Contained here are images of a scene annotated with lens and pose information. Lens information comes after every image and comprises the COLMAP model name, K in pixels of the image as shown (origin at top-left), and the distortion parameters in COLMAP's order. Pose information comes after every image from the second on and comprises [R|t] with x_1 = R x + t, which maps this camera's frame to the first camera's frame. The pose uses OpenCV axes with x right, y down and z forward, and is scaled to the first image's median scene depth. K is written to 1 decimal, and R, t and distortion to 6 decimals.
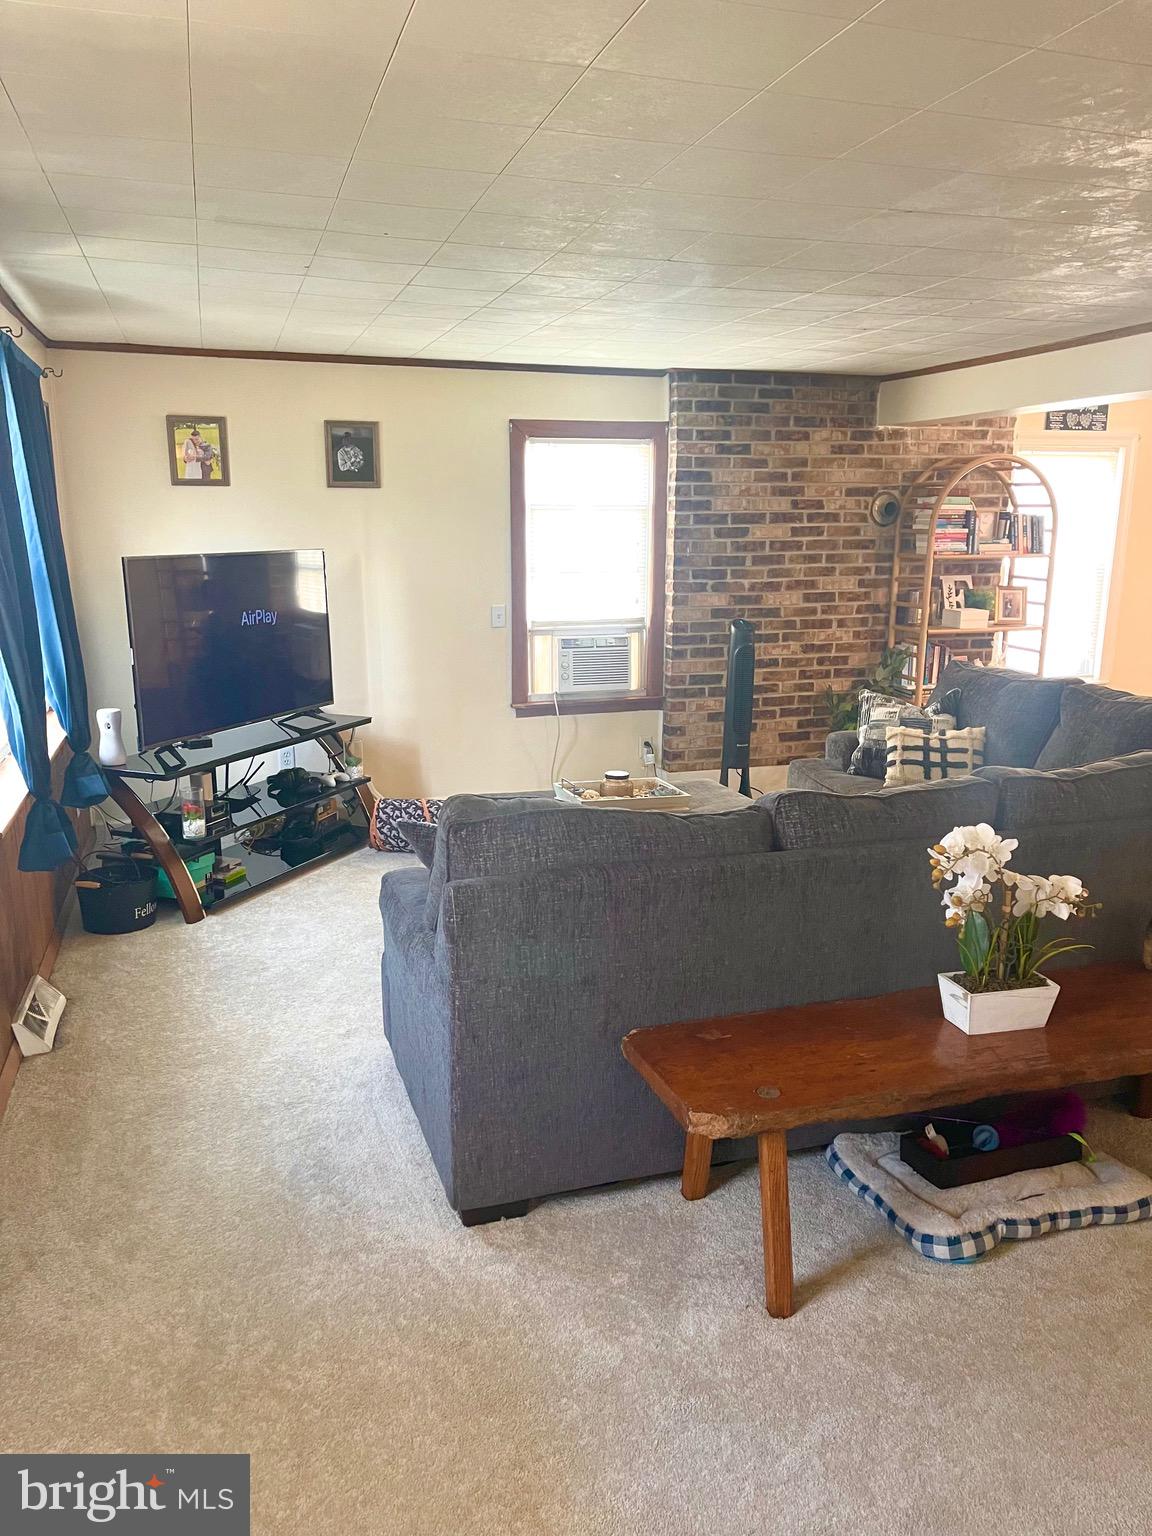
lens RADIAL K [[1162.8, 0, 569.7], [0, 1162.8, 778.8], [0, 0, 1]] dist [0.068097, -0.090042]
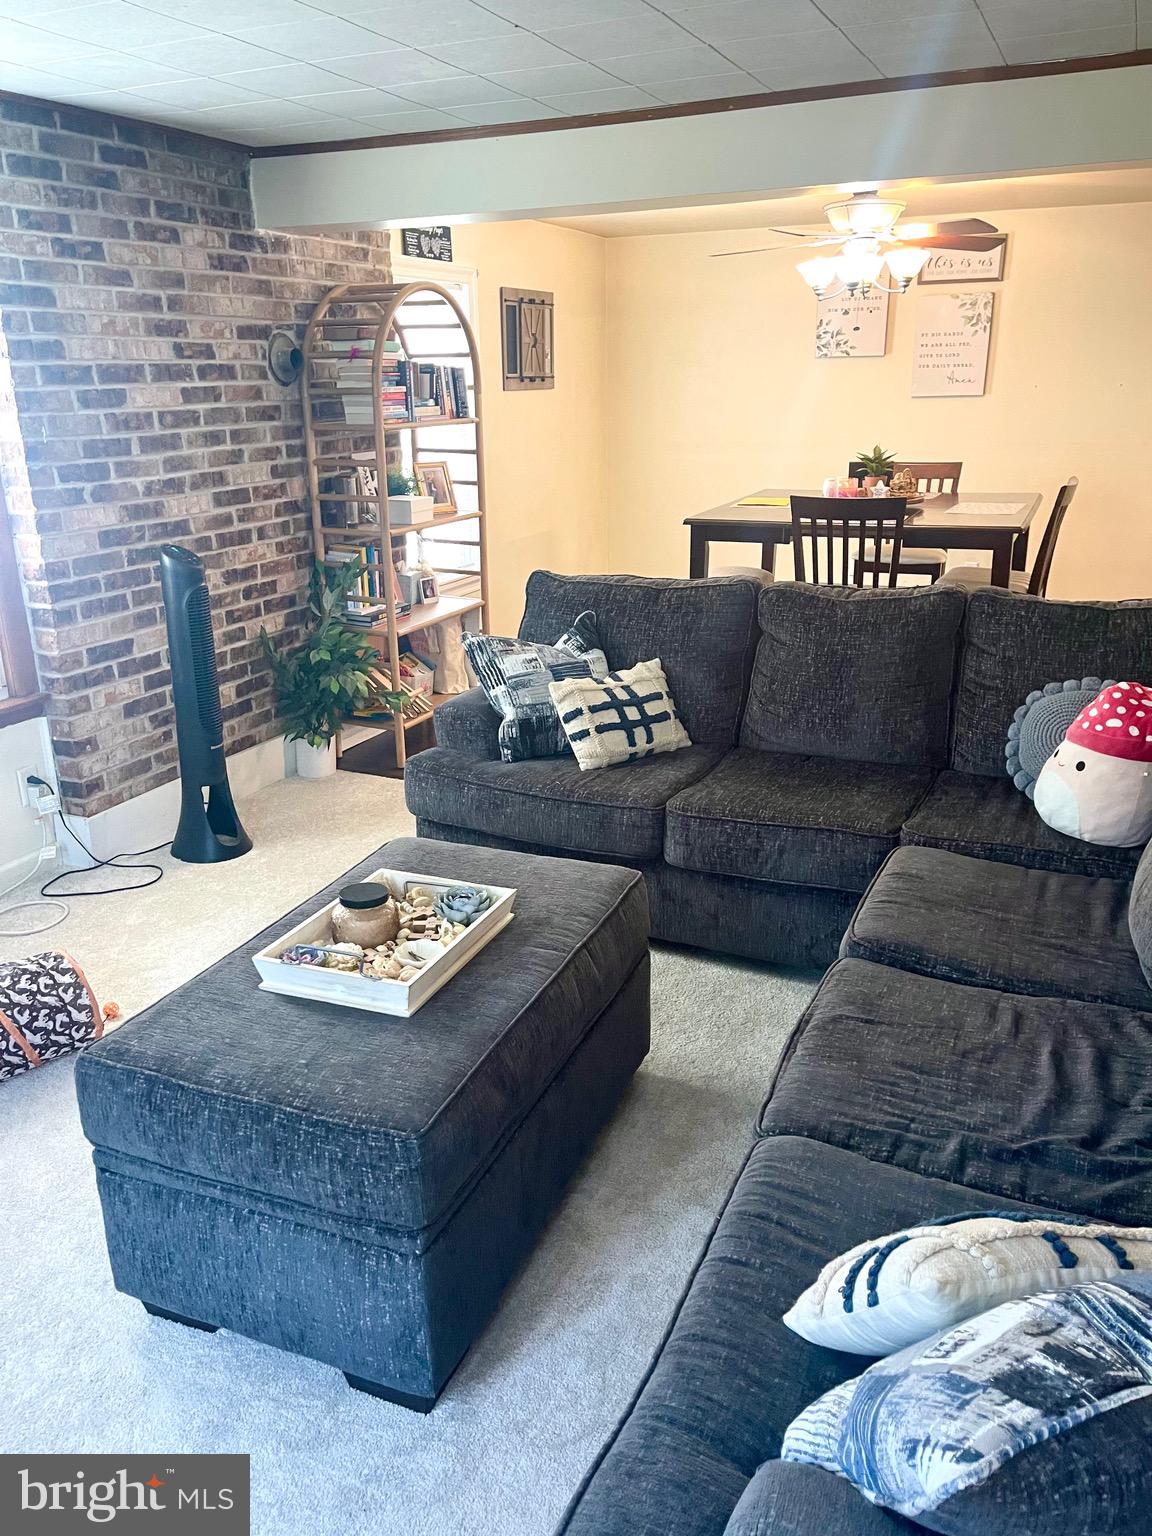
lens RADIAL K [[1162.8, 0, 573.0], [0, 1162.8, 774.1], [0, 0, 1]] dist [0.068097, -0.090042]
pose [[0.659150, -0.256161, 0.707038, -0.170680], [0.184085, 0.966554, 0.178568, -0.089500], [-0.729132, 0.012452, 0.684259, 0.420898]]
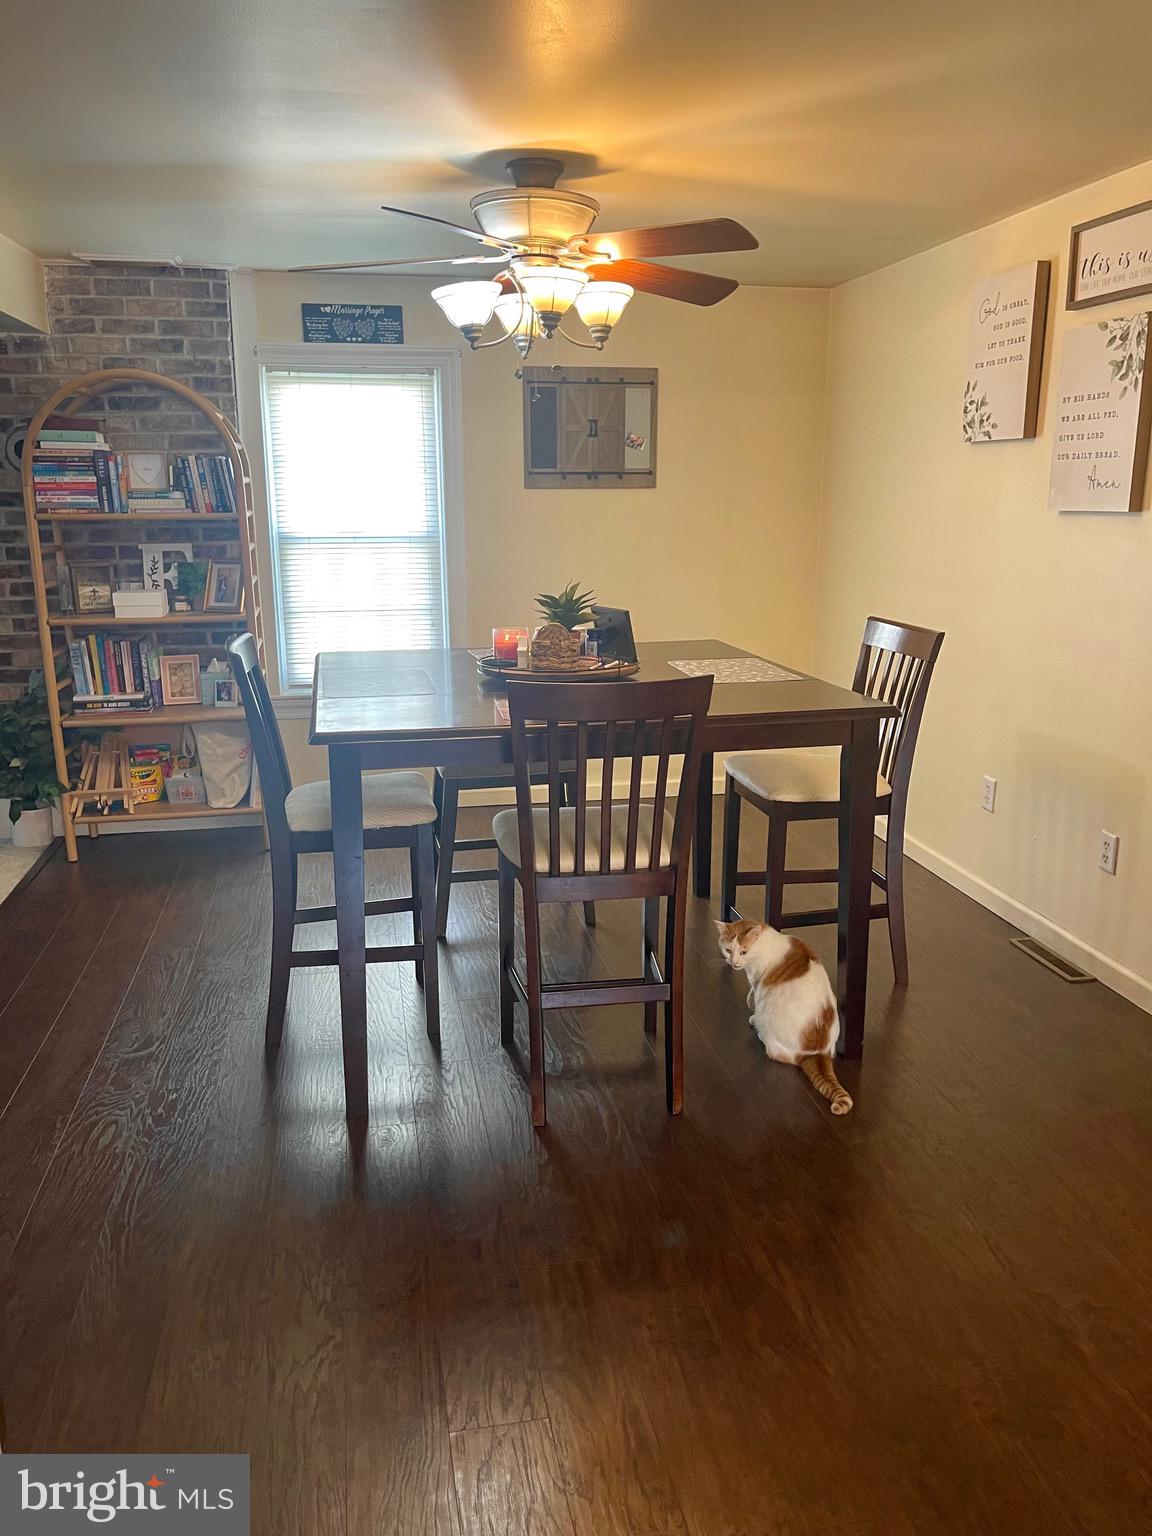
lens RADIAL K [[1162.8, 0, 587.1], [0, 1162.8, 772.8], [0, 0, 1]] dist [0.068097, -0.090042]
pose [[0.995388, 0.015816, -0.094619, 0.698380], [-0.014263, 0.999752, 0.017076, -0.050741], [0.094865, -0.015648, 0.995367, 0.318154]]
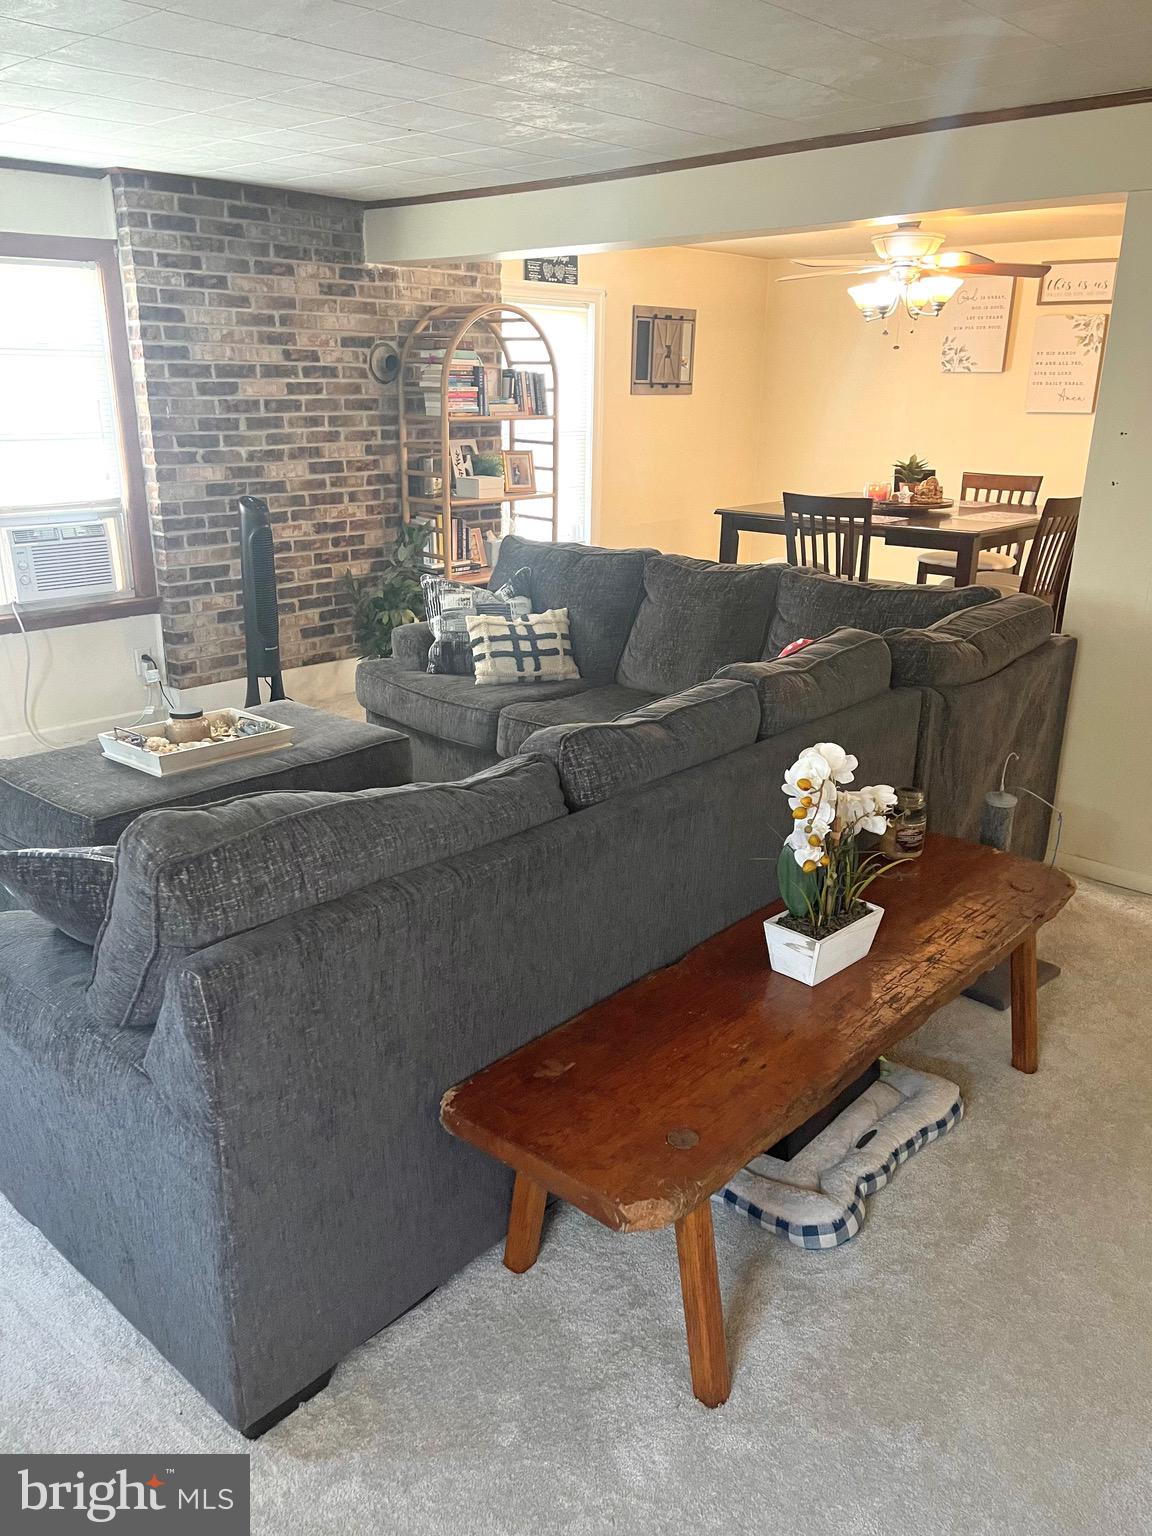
lens RADIAL K [[1162.8, 0, 576.5], [0, 1162.8, 779.8], [0, 0, 1]] dist [0.068097, -0.090042]
pose [[0.863174, -0.157033, 0.479866, -0.080888], [0.103633, 0.985272, 0.136011, -0.026844], [-0.494156, -0.067671, 0.866735, 0.145462]]
